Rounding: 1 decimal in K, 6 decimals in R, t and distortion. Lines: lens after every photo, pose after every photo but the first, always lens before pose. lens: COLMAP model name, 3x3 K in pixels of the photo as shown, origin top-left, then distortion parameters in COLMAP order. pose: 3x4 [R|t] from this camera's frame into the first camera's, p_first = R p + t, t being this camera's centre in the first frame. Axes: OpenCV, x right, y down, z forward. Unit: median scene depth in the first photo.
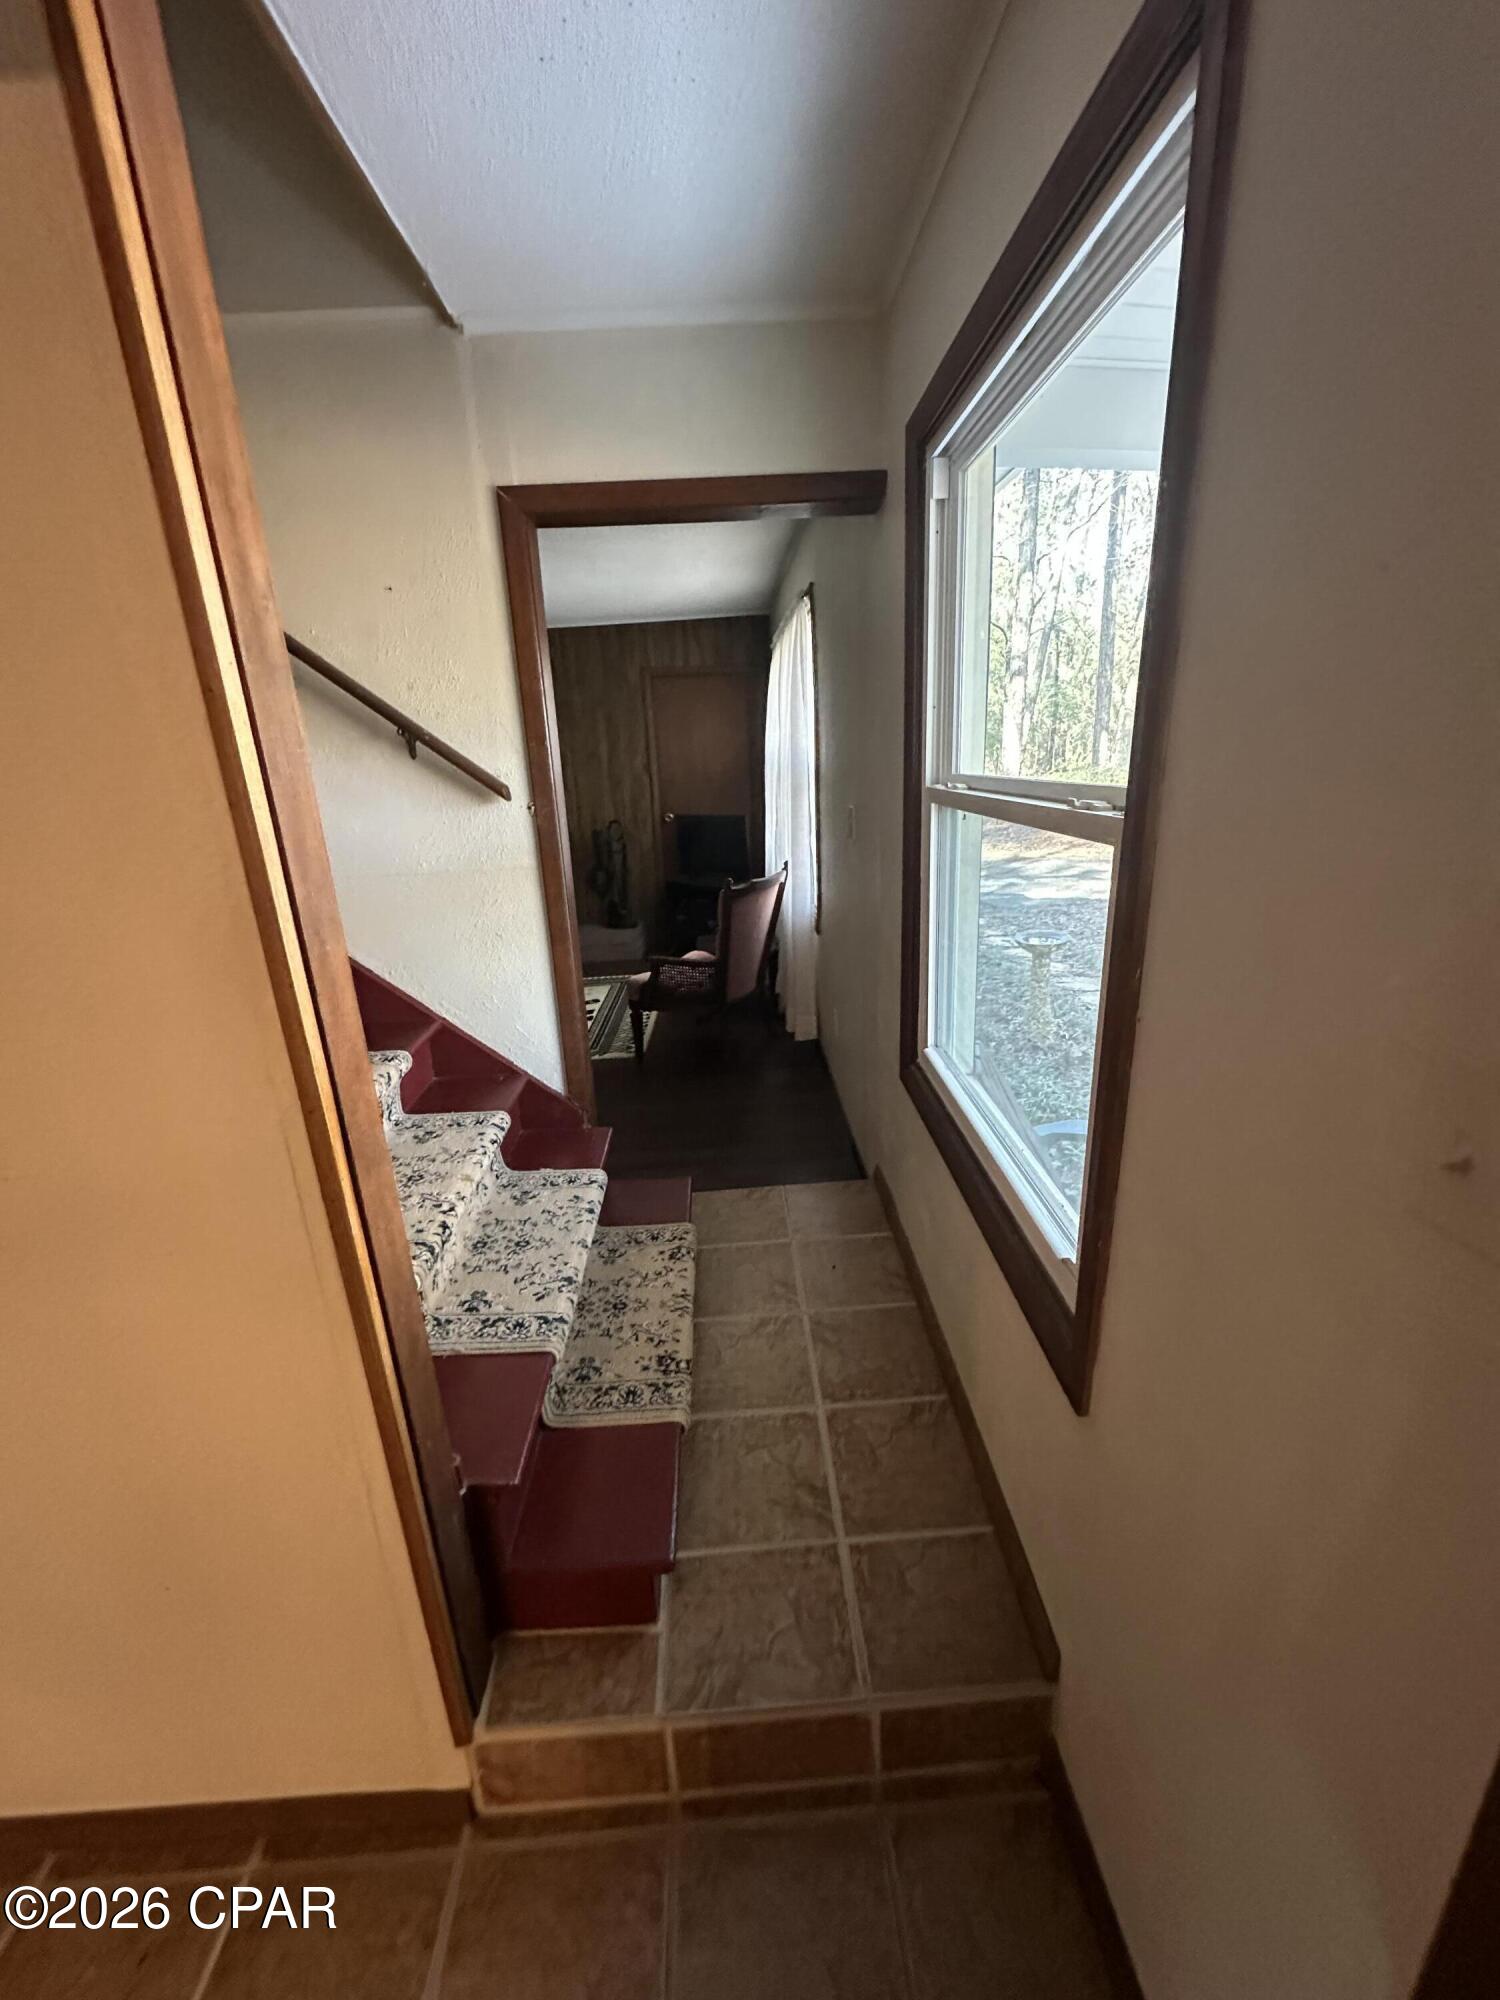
lens RADIAL K [[792.5, 0, 752.1], [0, 792.5, 994.3], [0, 0, 1]] dist [-0.001419, -0.000220]
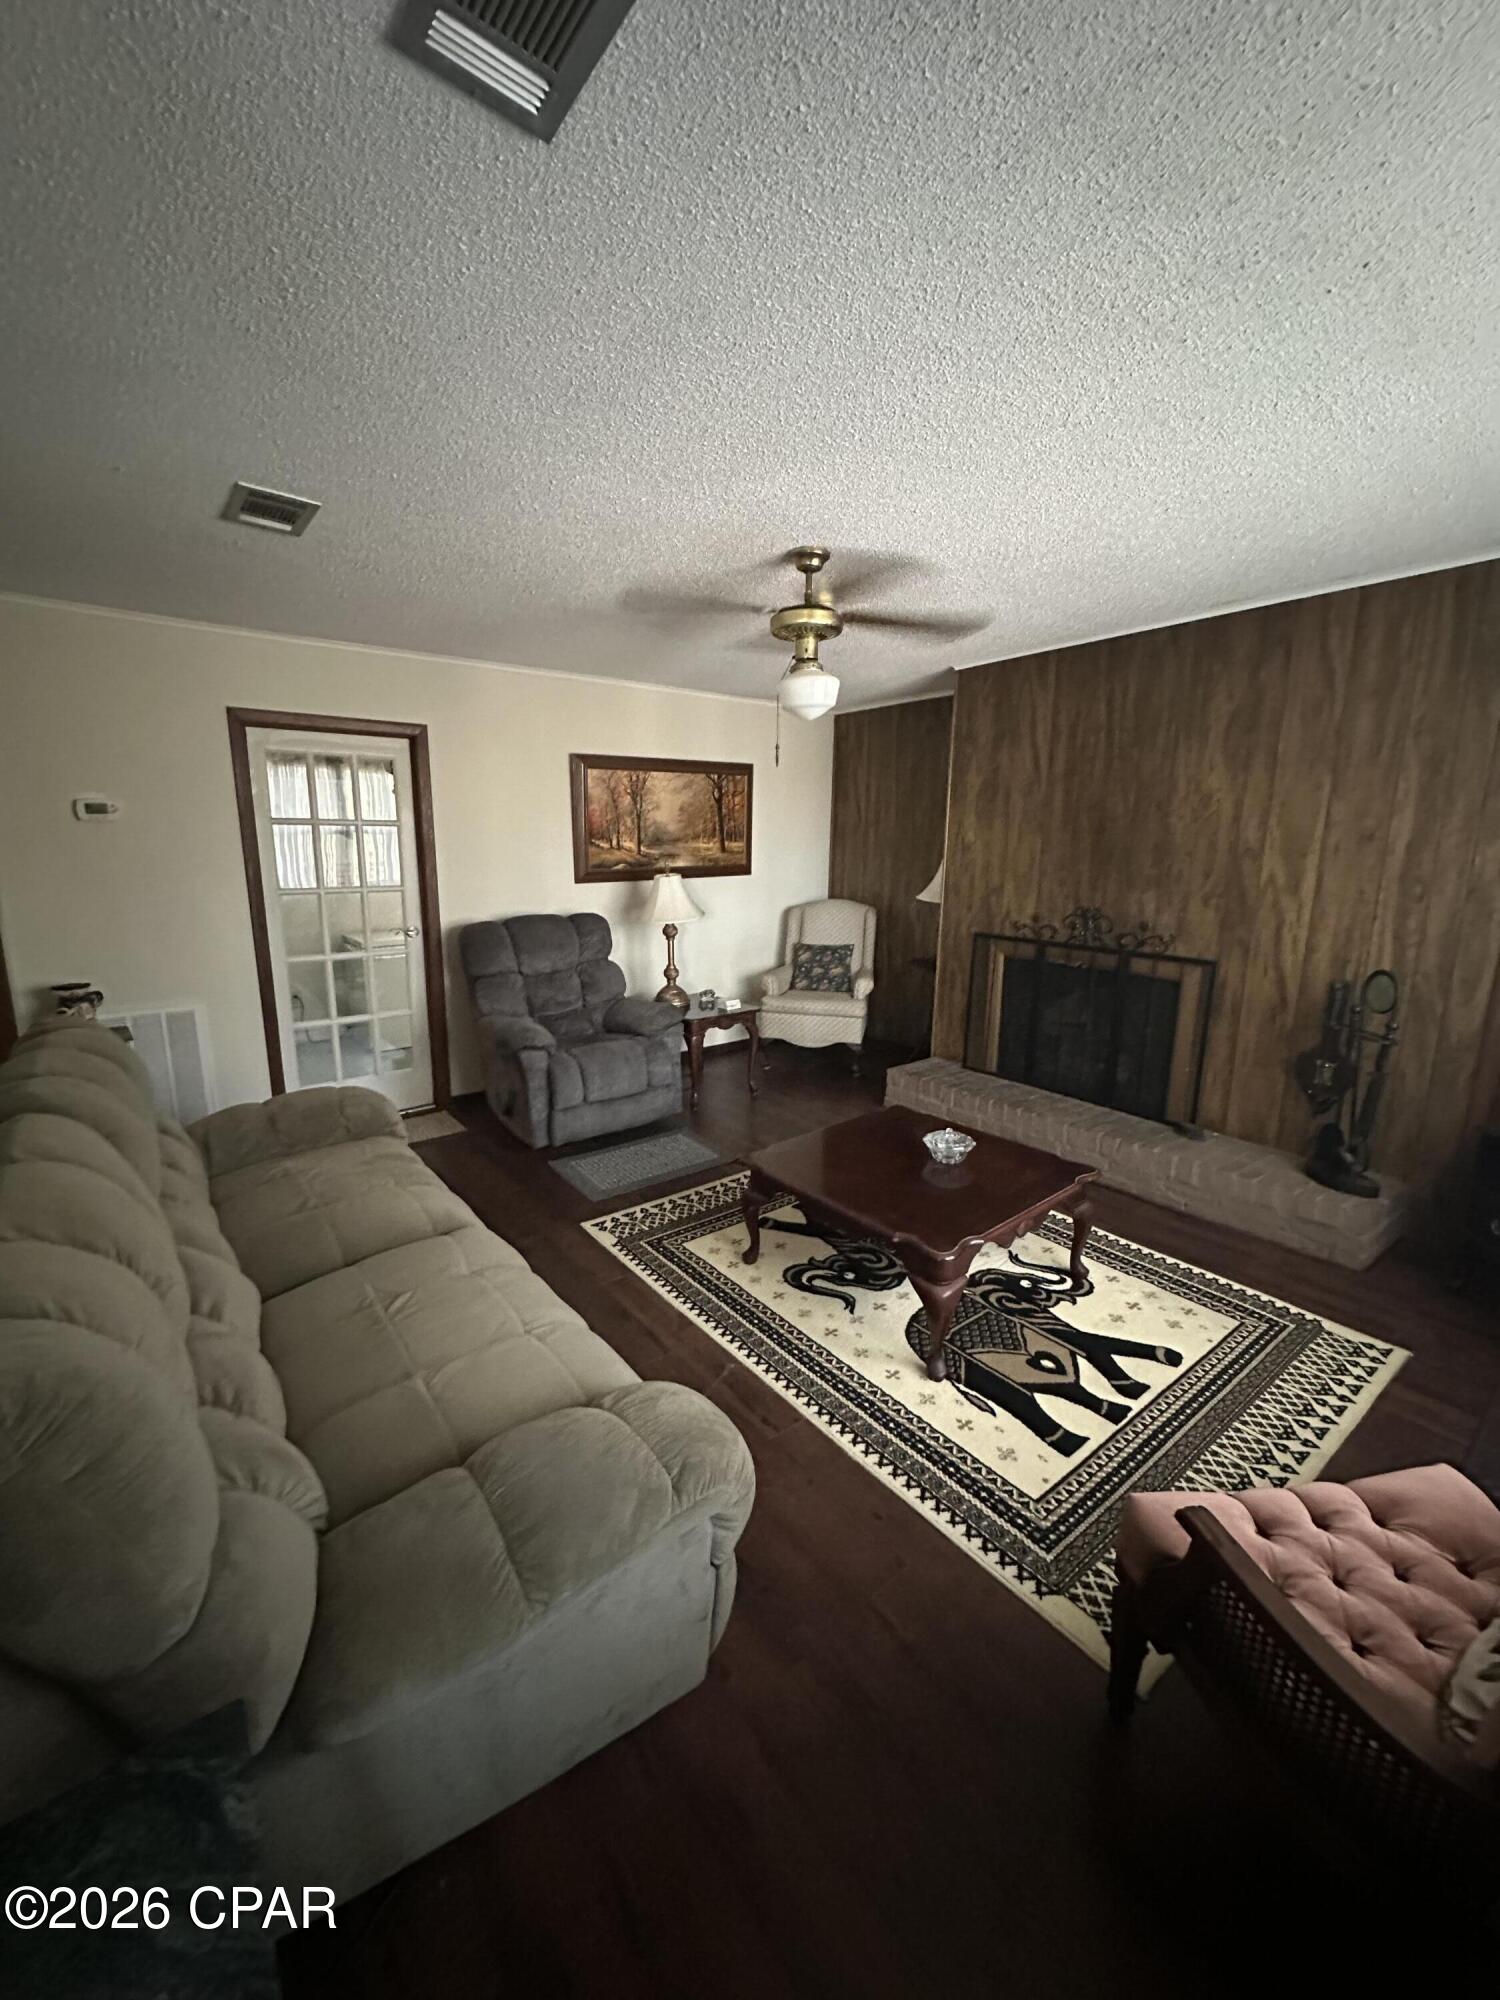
lens RADIAL K [[792.5, 0, 756.0], [0, 792.5, 999.9], [0, 0, 1]] dist [-0.001419, -0.000220]
pose [[0.588221, 0.210441, -0.780840, -0.019222], [-0.271096, 0.960993, 0.054772, -0.123238], [0.761908, 0.179464, 0.622326, 0.405092]]
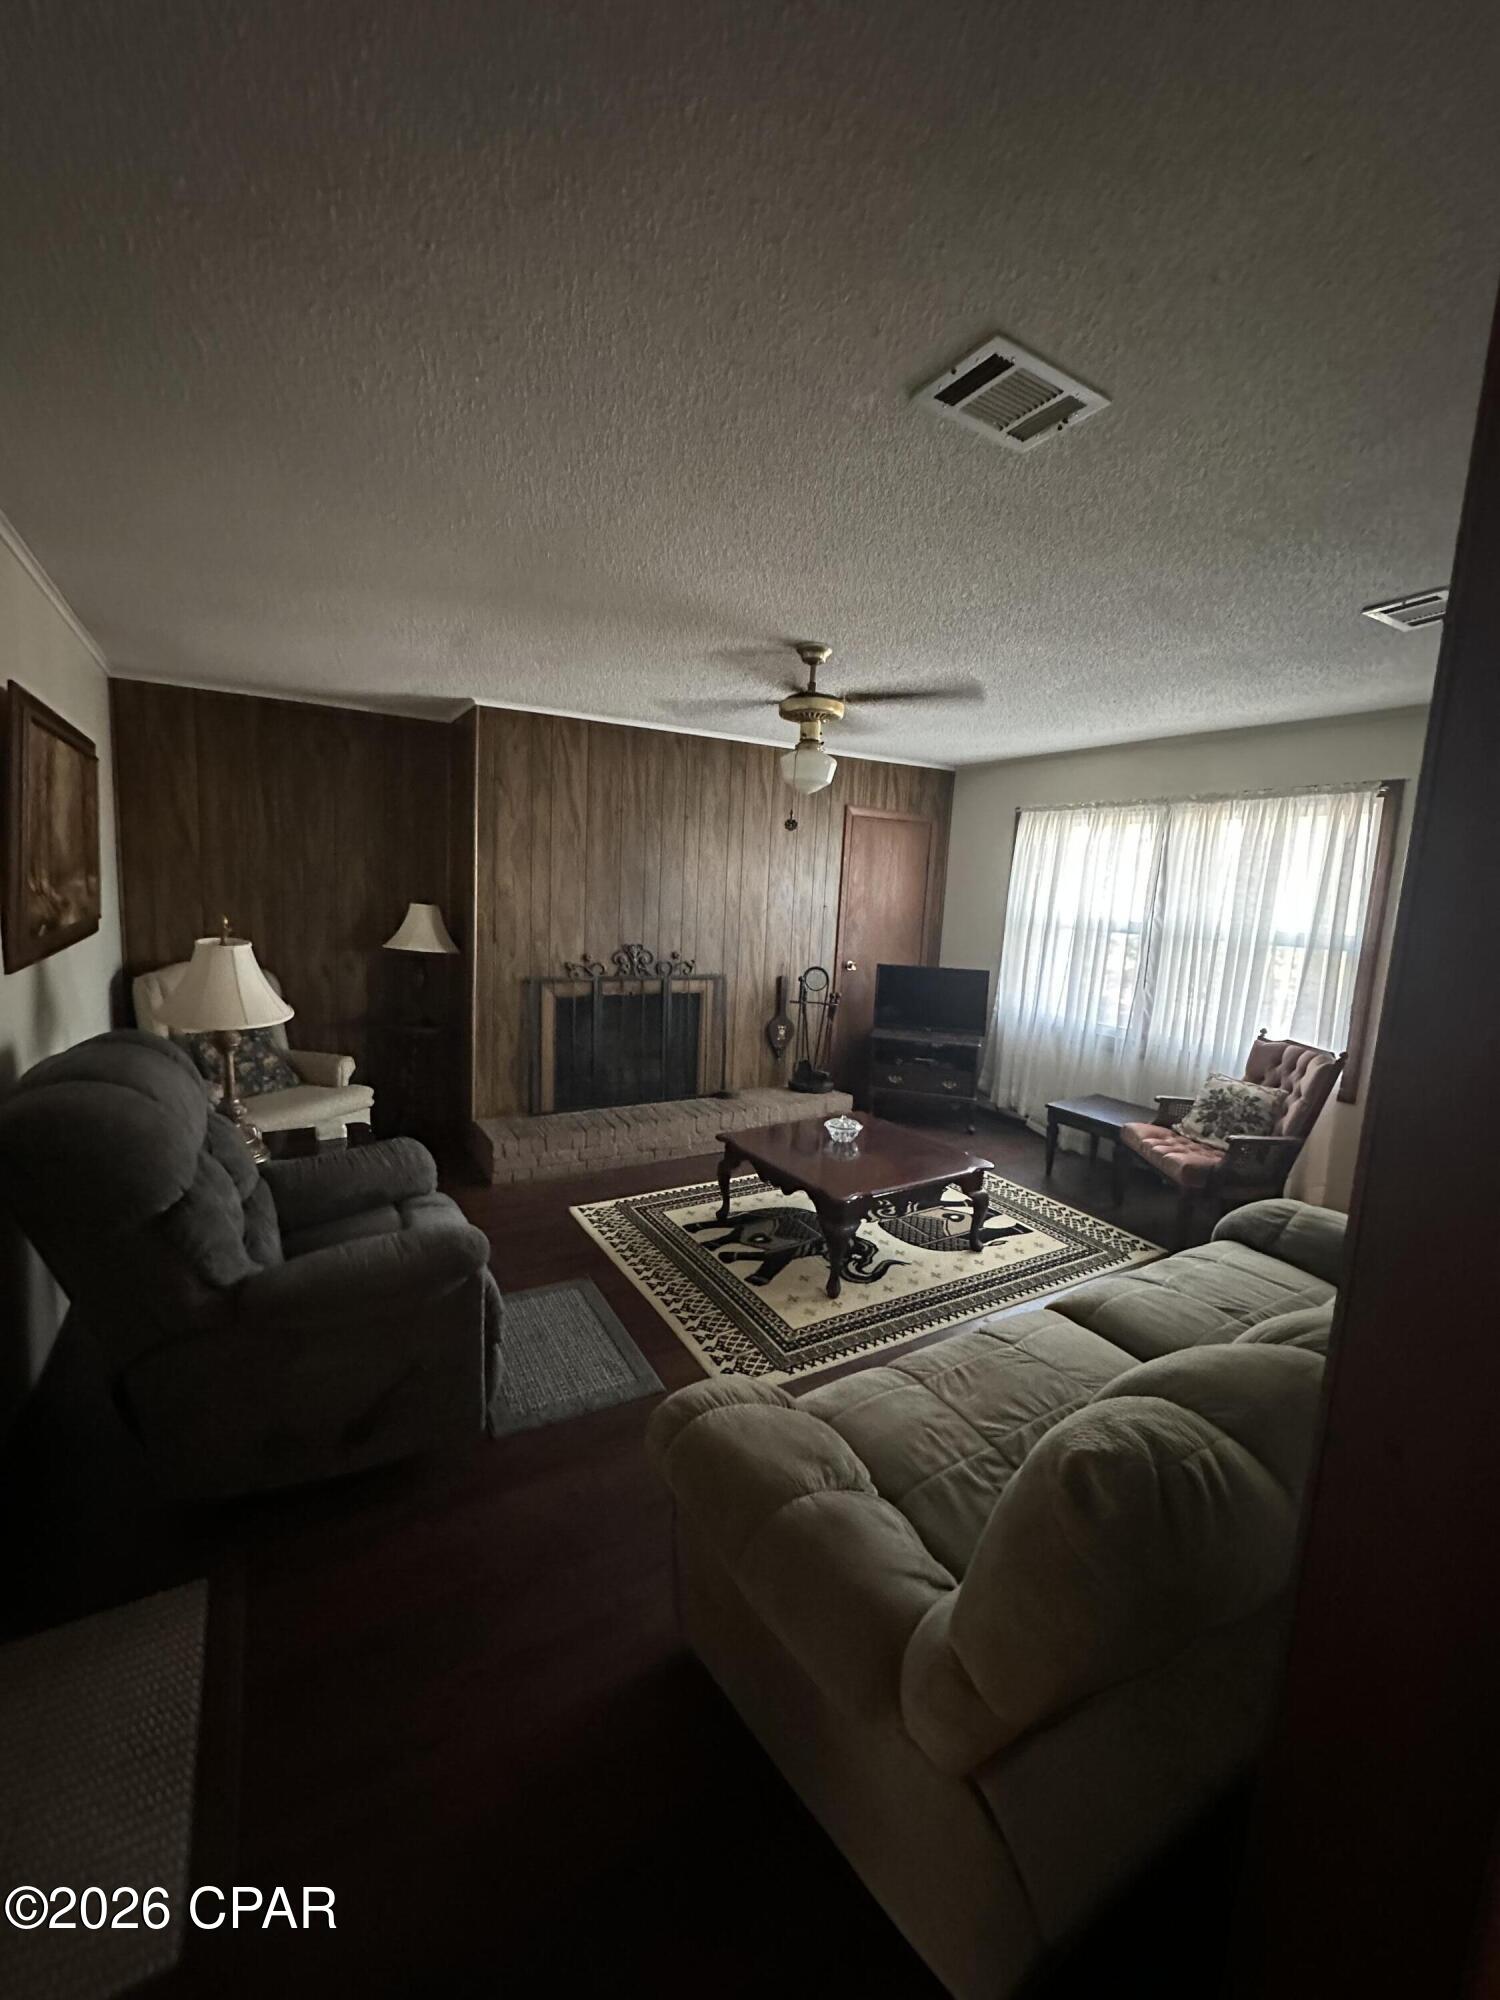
lens RADIAL K [[792.5, 0, 753.5], [0, 792.5, 991.7], [0, 0, 1]] dist [-0.001419, -0.000220]
pose [[0.874358, 0.018662, 0.484922, -0.635203], [0.062510, 0.986604, -0.150680, -0.065571], [-0.481238, 0.162061, 0.861479, 0.285968]]
